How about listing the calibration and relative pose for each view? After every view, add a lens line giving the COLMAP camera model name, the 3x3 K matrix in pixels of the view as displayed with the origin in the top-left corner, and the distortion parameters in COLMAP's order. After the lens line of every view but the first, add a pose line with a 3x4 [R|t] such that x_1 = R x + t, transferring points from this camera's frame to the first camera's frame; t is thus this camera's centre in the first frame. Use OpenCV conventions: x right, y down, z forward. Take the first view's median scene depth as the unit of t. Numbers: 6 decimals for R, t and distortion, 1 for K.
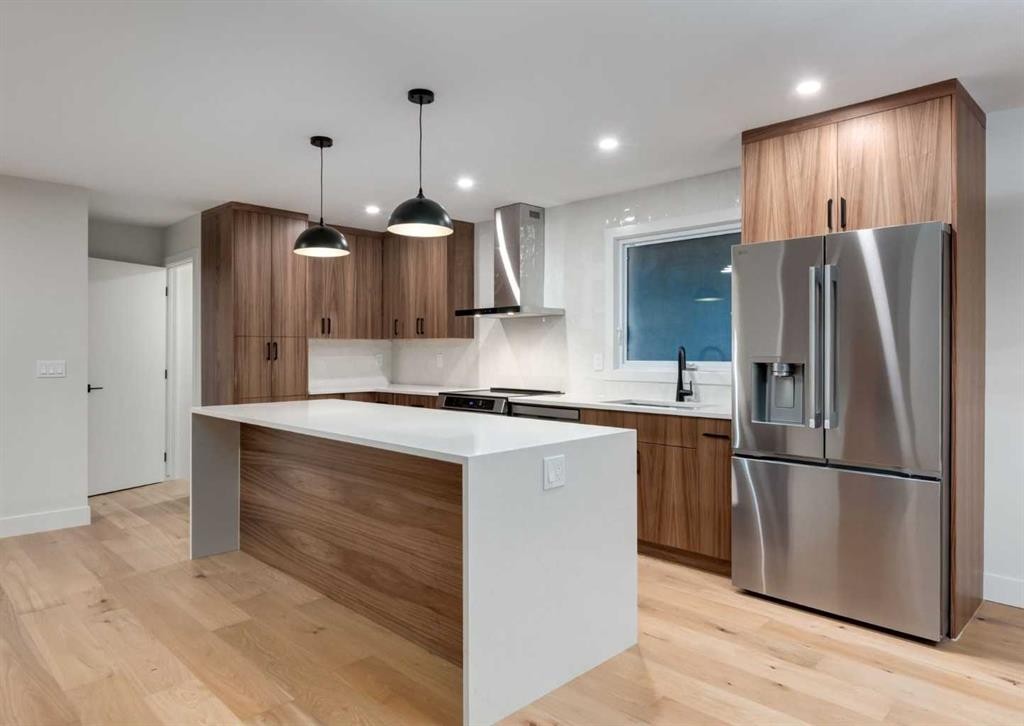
lens RADIAL K [[634.7, 0, 510.6], [0, 634.7, 350.2], [0, 0, 1]] dist [-0.003978, 0.001484]
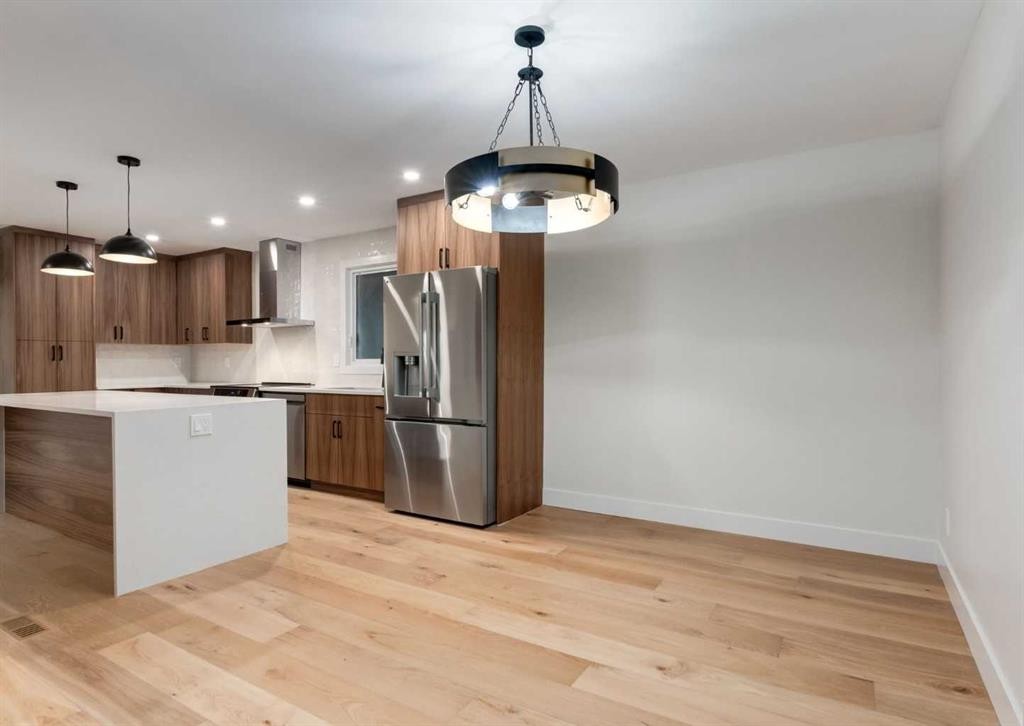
lens RADIAL K [[544.3, 0, 511.2], [0, 544.3, 365.4], [0, 0, 1]] dist [-0.000973, 0.001446]
pose [[0.973614, -0.005897, 0.228123, 0.290504], [0.004005, 0.999954, 0.008756, 0.025555], [-0.228164, -0.007611, 0.973593, -0.249351]]
